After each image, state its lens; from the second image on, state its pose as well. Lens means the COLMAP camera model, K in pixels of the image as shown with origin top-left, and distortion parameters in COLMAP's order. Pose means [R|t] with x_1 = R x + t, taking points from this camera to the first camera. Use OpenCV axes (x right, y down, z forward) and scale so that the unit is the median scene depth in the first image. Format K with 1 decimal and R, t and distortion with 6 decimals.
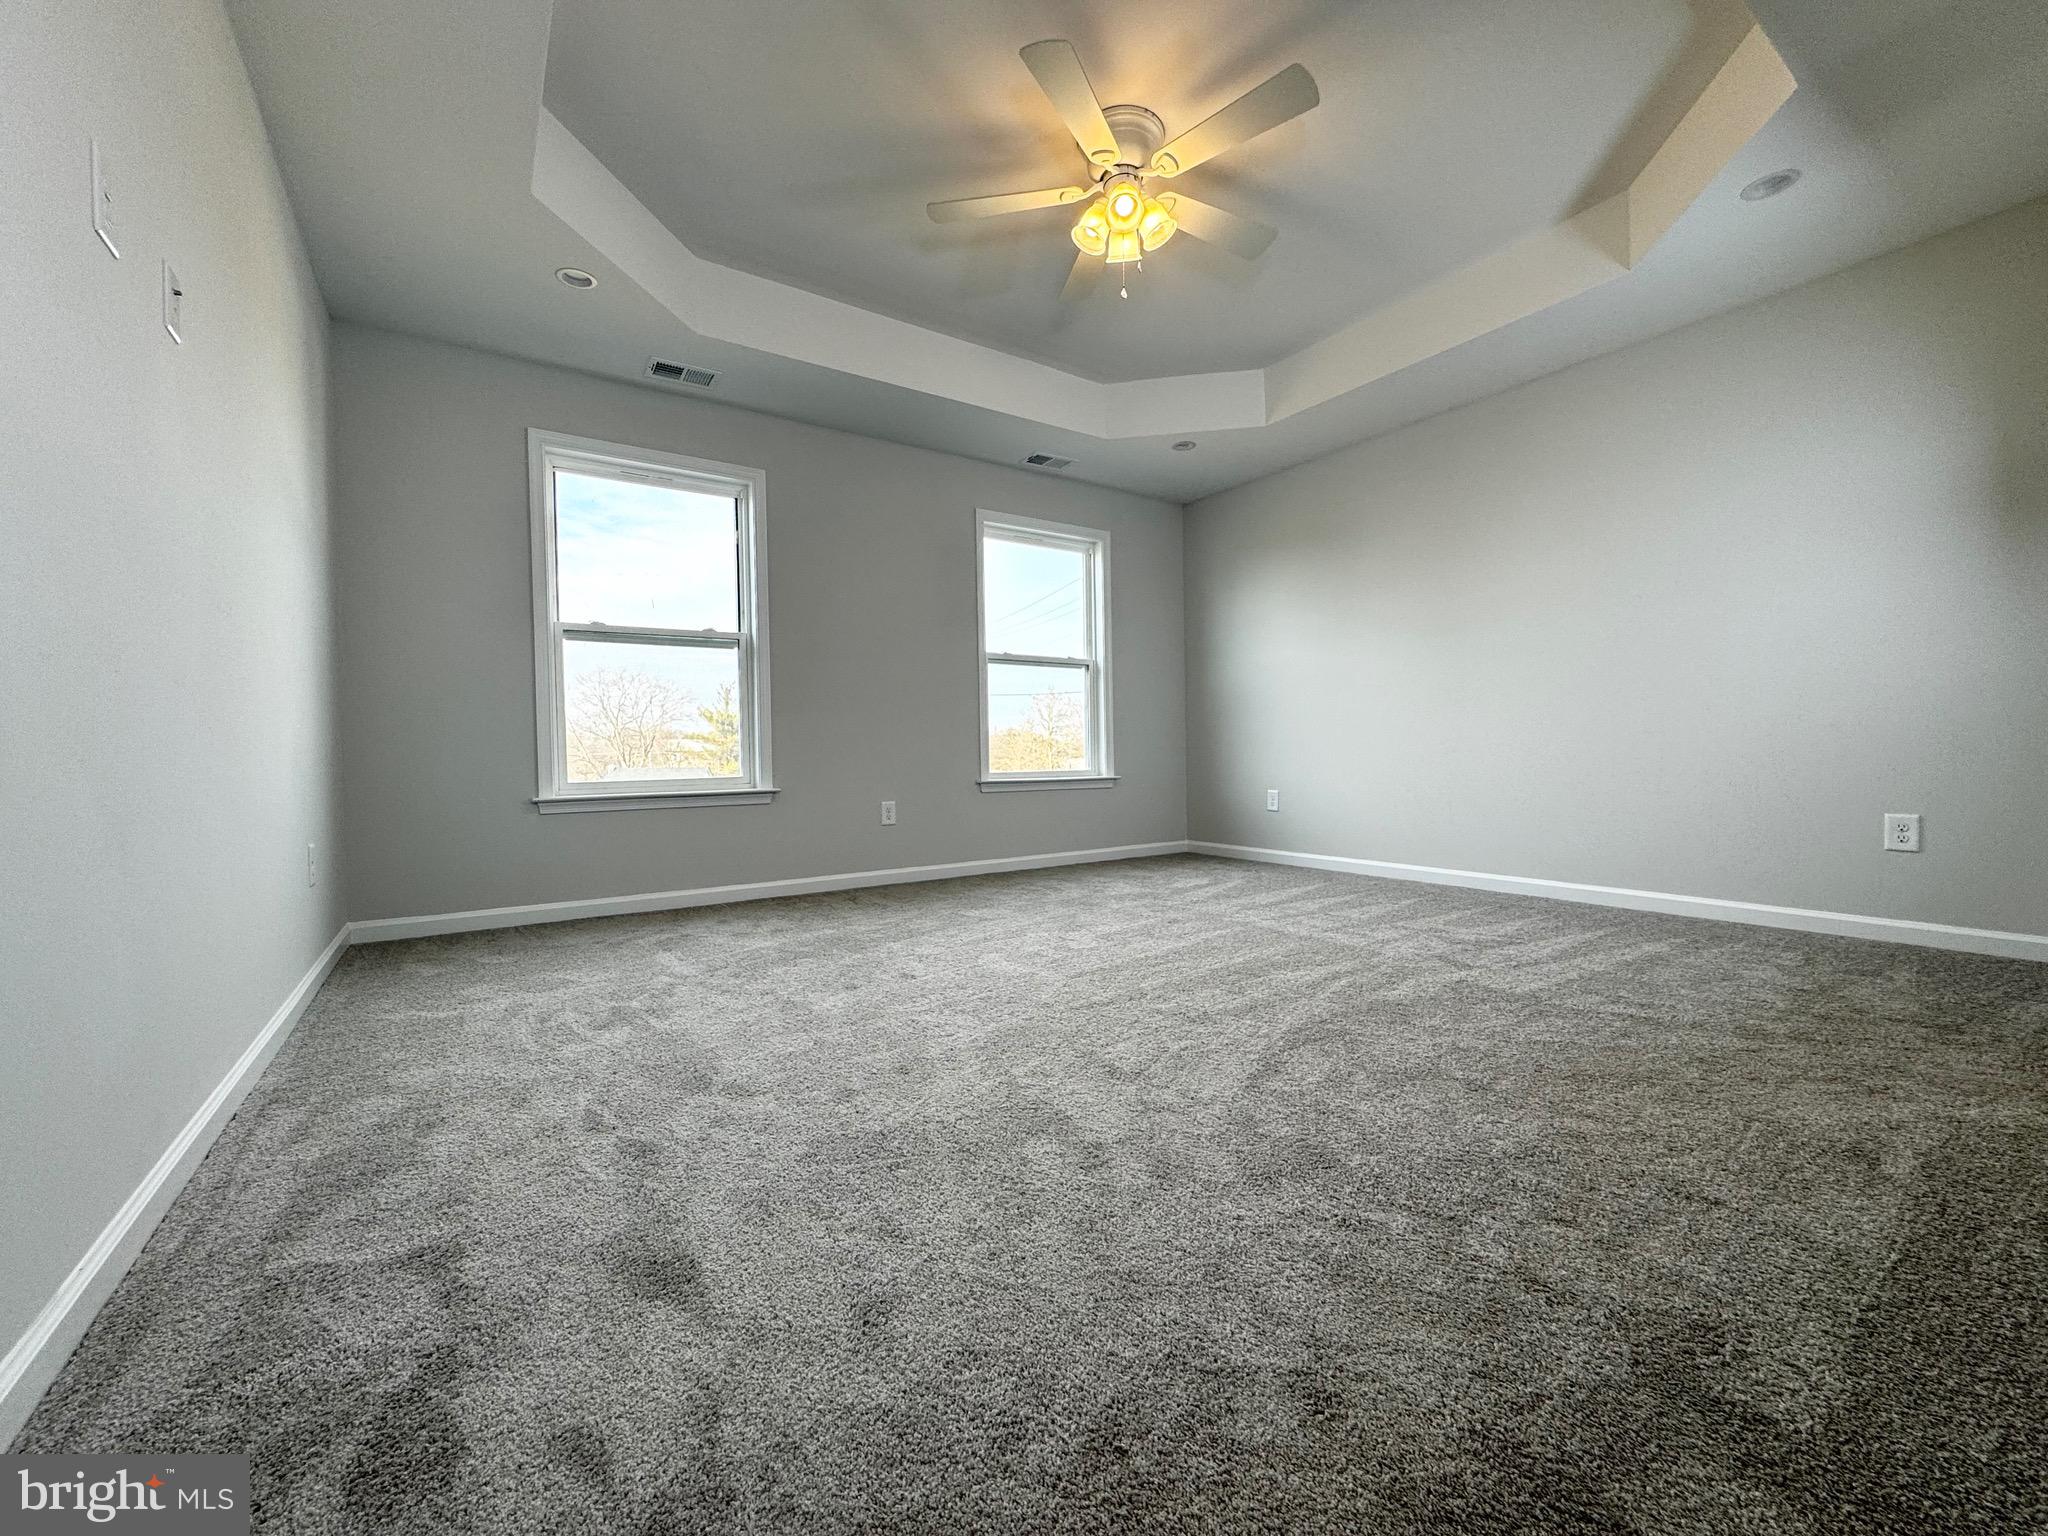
lens RADIAL K [[817.8, 0, 1024.4], [0, 817.8, 764.7], [0, 0, 1]] dist [-0.002437, -0.000201]
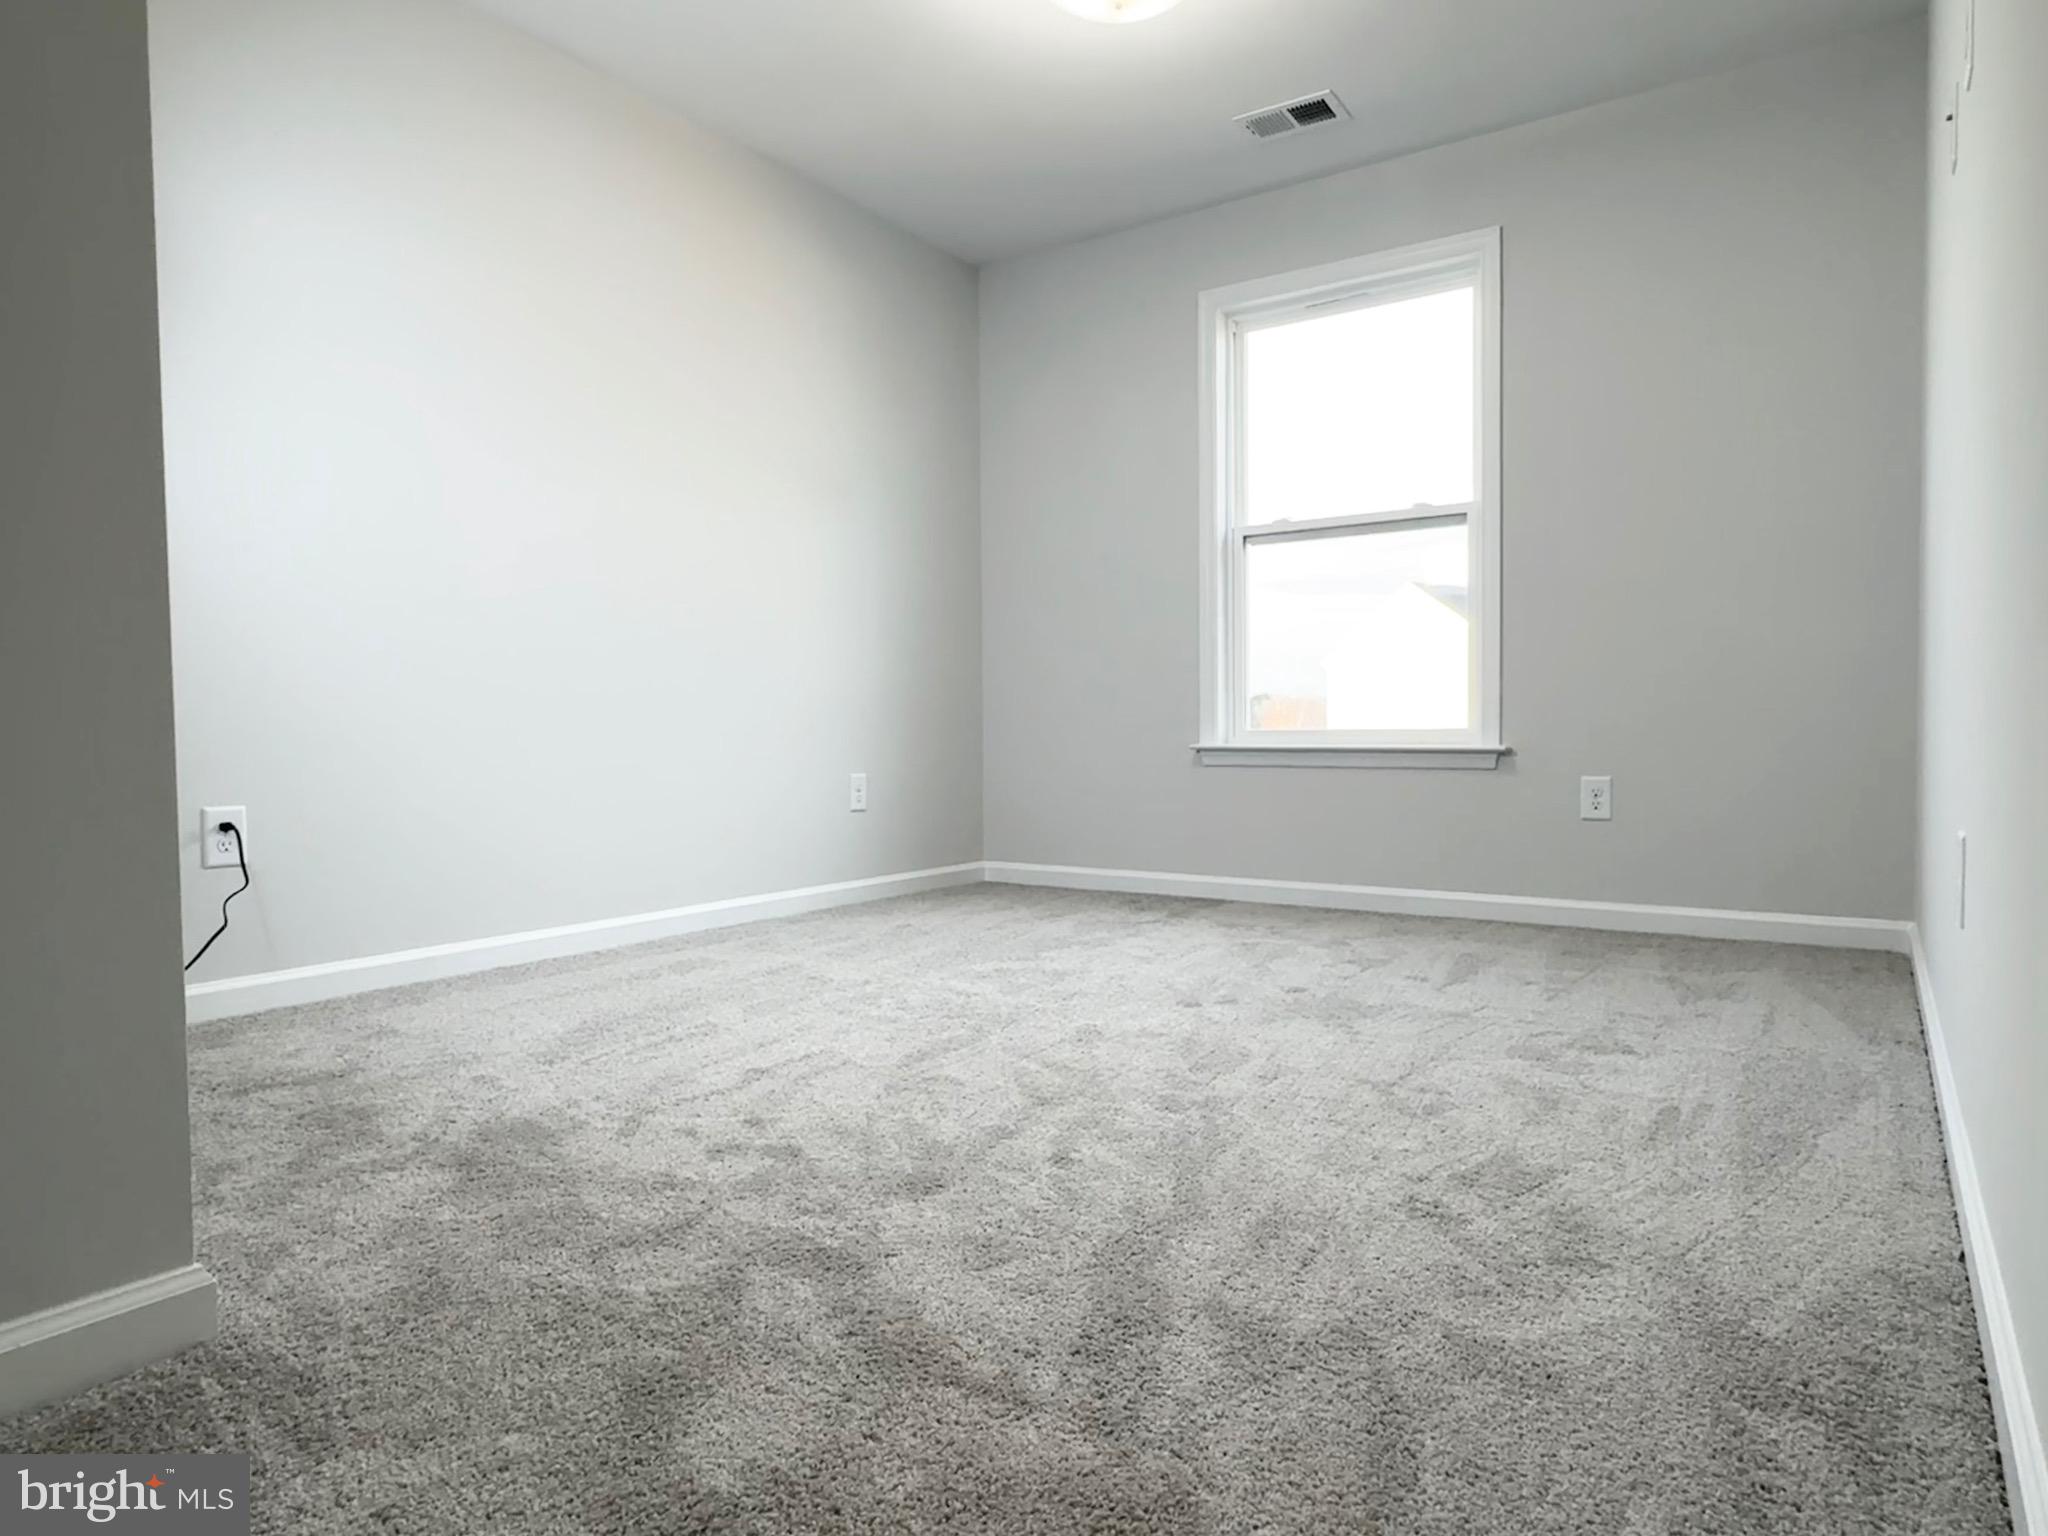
lens RADIAL K [[1252.9, 0, 1024.0], [0, 1252.9, 768.0], [0, 0, 1]] dist [0.000588, 0.000034]
pose [[0.374016, 0.053882, -0.925856, 0.490358], [0.002593, 0.998246, 0.059142, -0.012436], [0.927418, -0.024521, 0.373221, 0.341985]]
